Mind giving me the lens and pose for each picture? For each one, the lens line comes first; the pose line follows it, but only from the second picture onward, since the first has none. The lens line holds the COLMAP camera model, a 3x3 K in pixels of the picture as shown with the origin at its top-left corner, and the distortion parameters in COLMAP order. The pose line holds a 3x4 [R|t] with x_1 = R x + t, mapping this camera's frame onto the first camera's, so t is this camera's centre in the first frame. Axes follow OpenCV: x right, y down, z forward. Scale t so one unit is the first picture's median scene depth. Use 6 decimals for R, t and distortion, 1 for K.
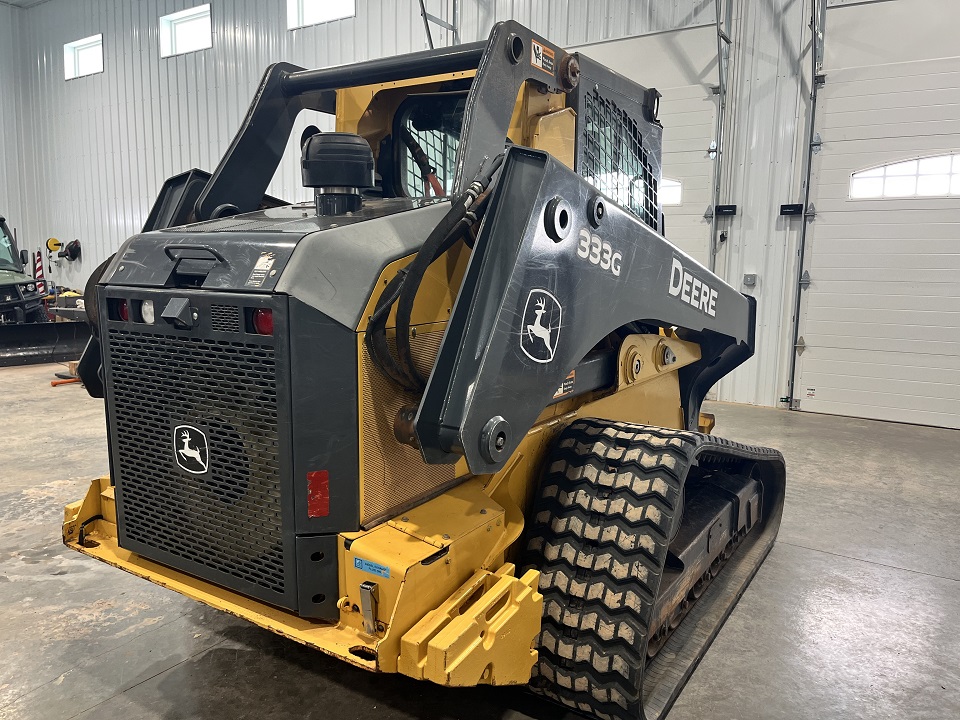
lens RADIAL K [[733.8, 0, 480.0], [0, 733.8, 360.0], [0, 0, 1]] dist [0.075711, -0.120050]
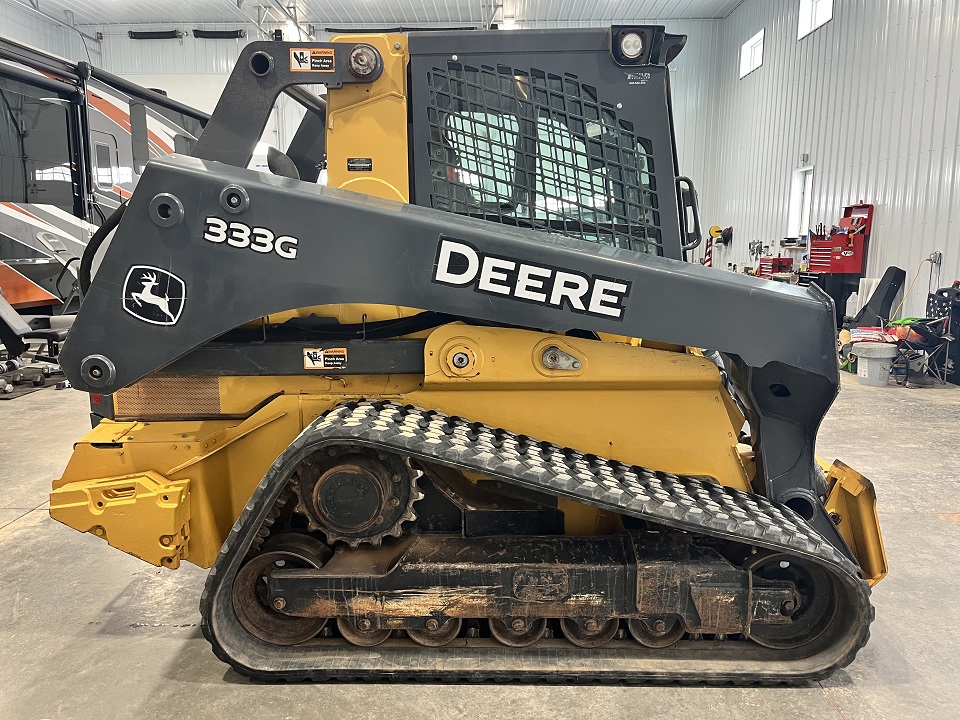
lens RADIAL K [[733.8, 0, 480.0], [0, 733.8, 360.0], [0, 0, 1]] dist [0.075711, -0.120050]
pose [[0.508232, 0.127223, -0.851771, 1.217892], [-0.109699, 0.990536, 0.082495, -0.084098], [0.854205, 0.051512, 0.517379, 0.669334]]
